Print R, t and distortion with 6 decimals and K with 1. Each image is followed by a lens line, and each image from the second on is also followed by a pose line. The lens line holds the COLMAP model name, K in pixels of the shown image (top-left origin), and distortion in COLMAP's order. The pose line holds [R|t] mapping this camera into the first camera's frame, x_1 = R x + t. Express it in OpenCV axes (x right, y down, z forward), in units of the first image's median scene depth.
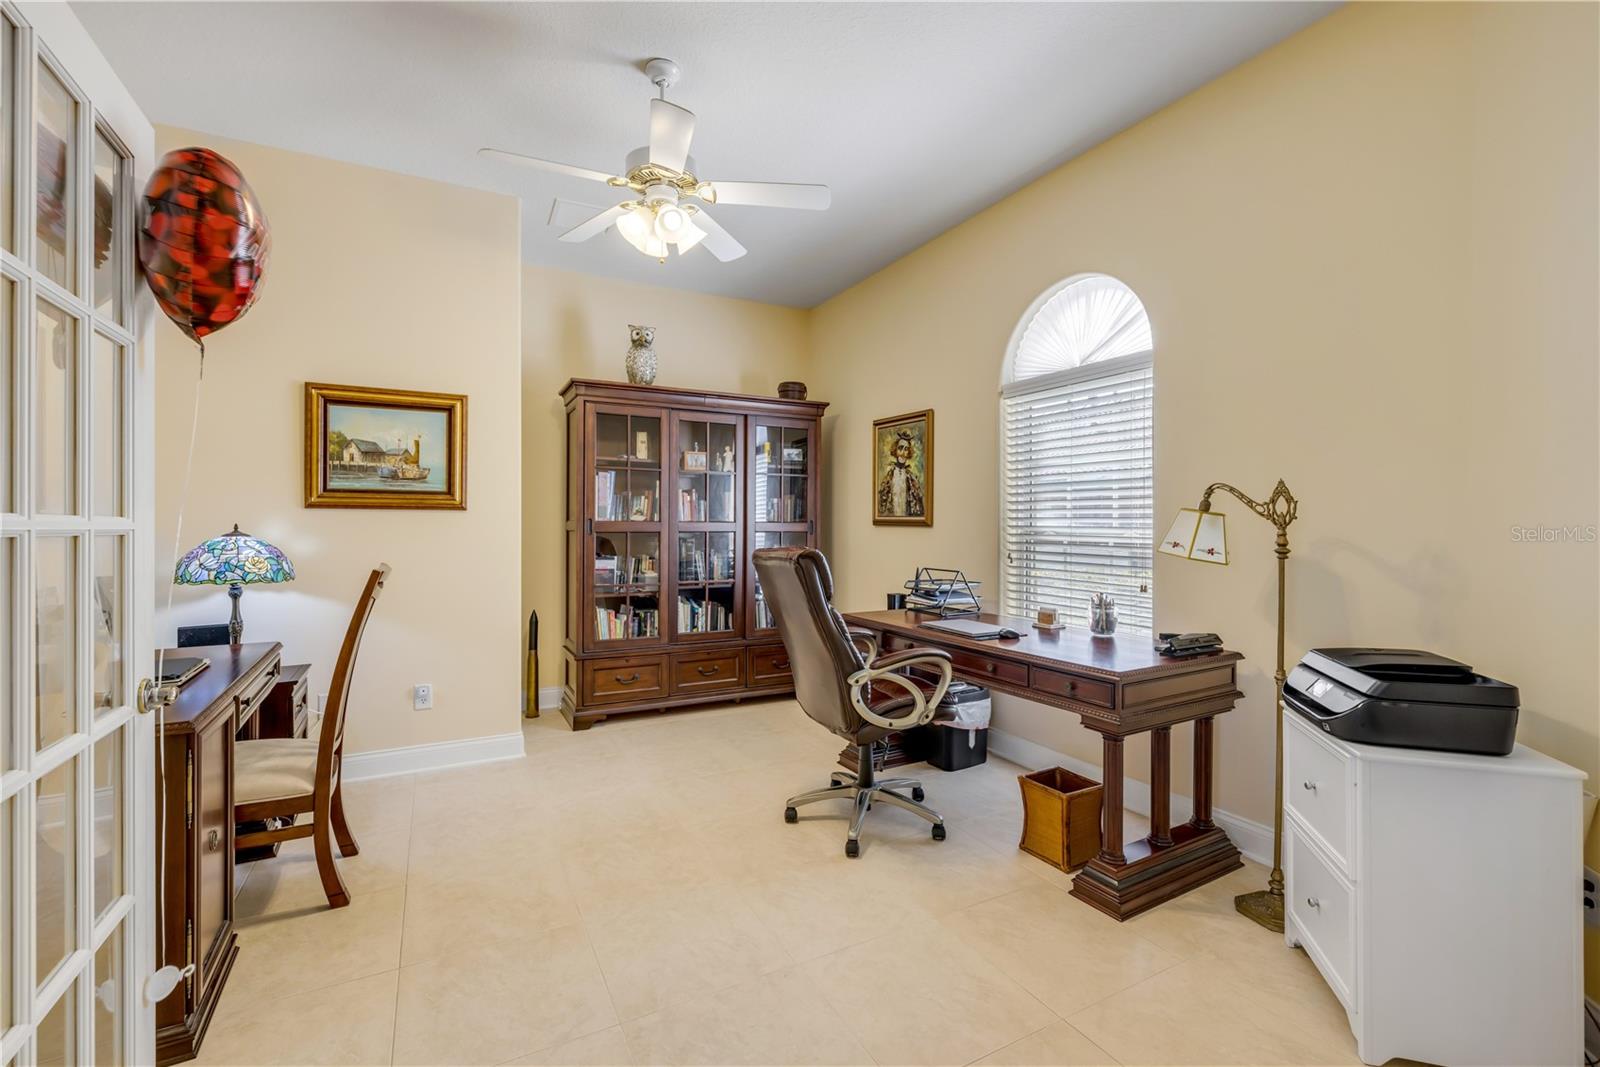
lens RADIAL K [[691.0, 0, 802.6], [0, 691.0, 525.5], [0, 0, 1]] dist [-0.003941, 0.000241]
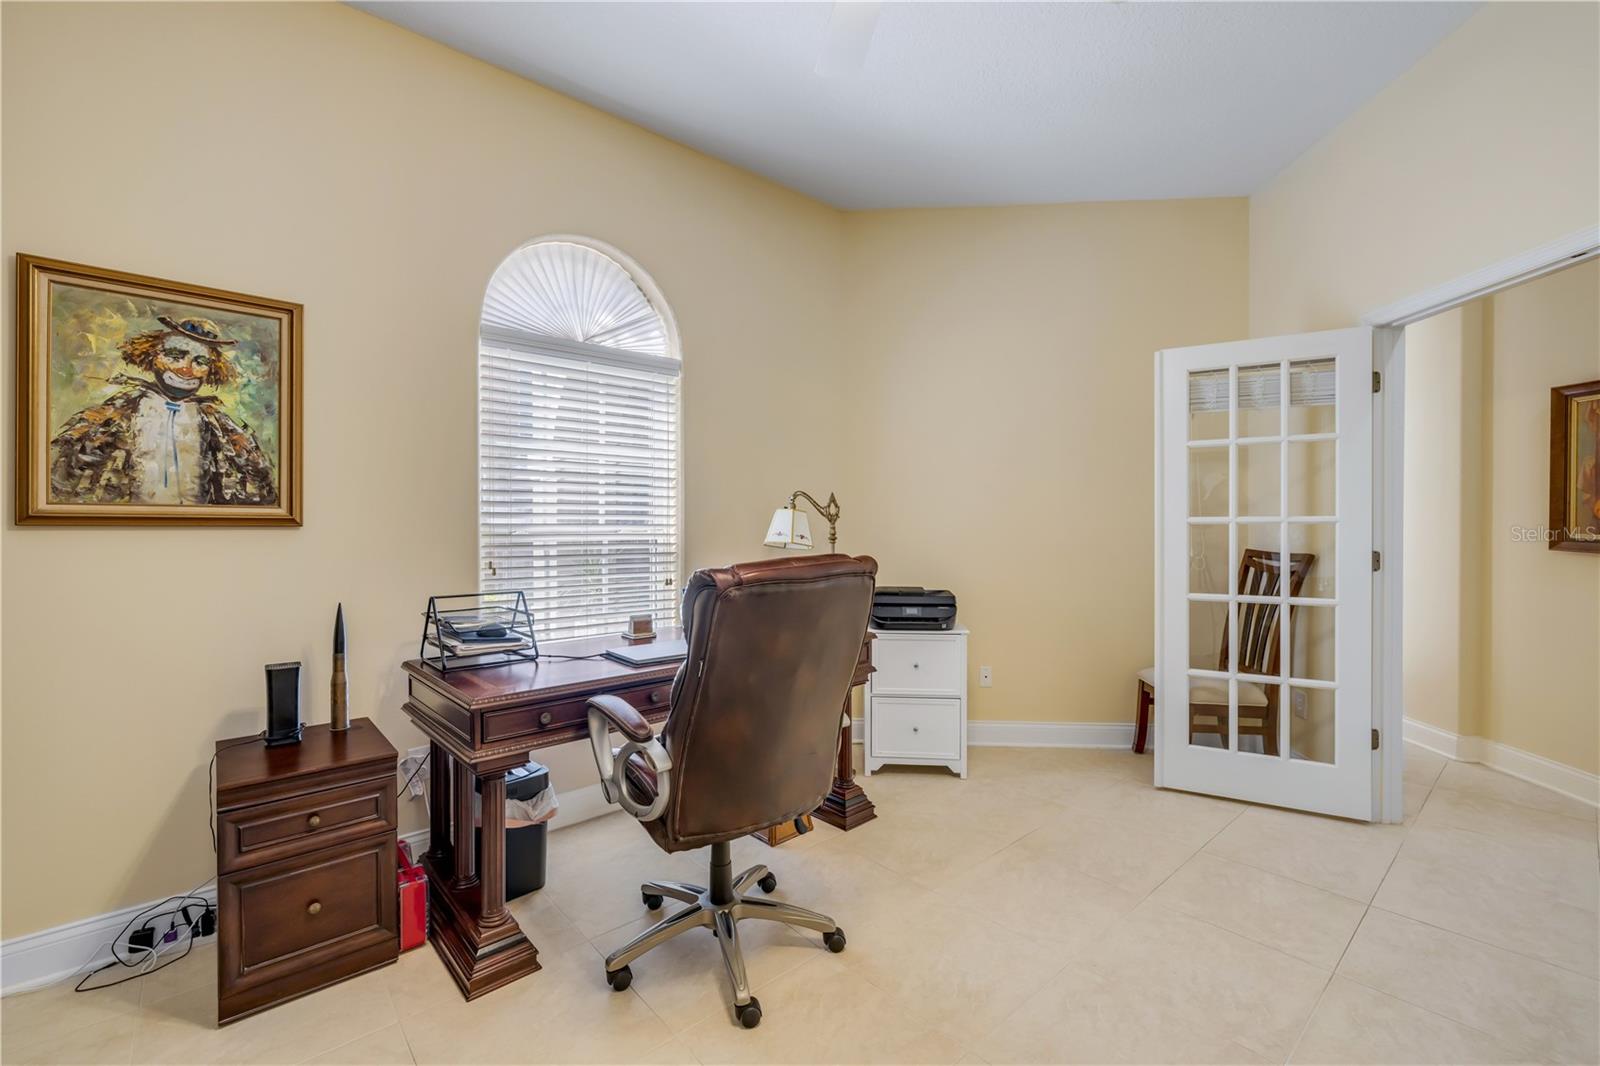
lens RADIAL K [[691.0, 0, 799.7], [0, 691.0, 528.4], [0, 0, 1]] dist [-0.003941, 0.000241]
pose [[-0.225866, -0.011303, 0.974093, -0.400693], [0.002334, 0.999924, 0.012144, -0.002256], [-0.974156, 0.005017, -0.225822, 0.719737]]
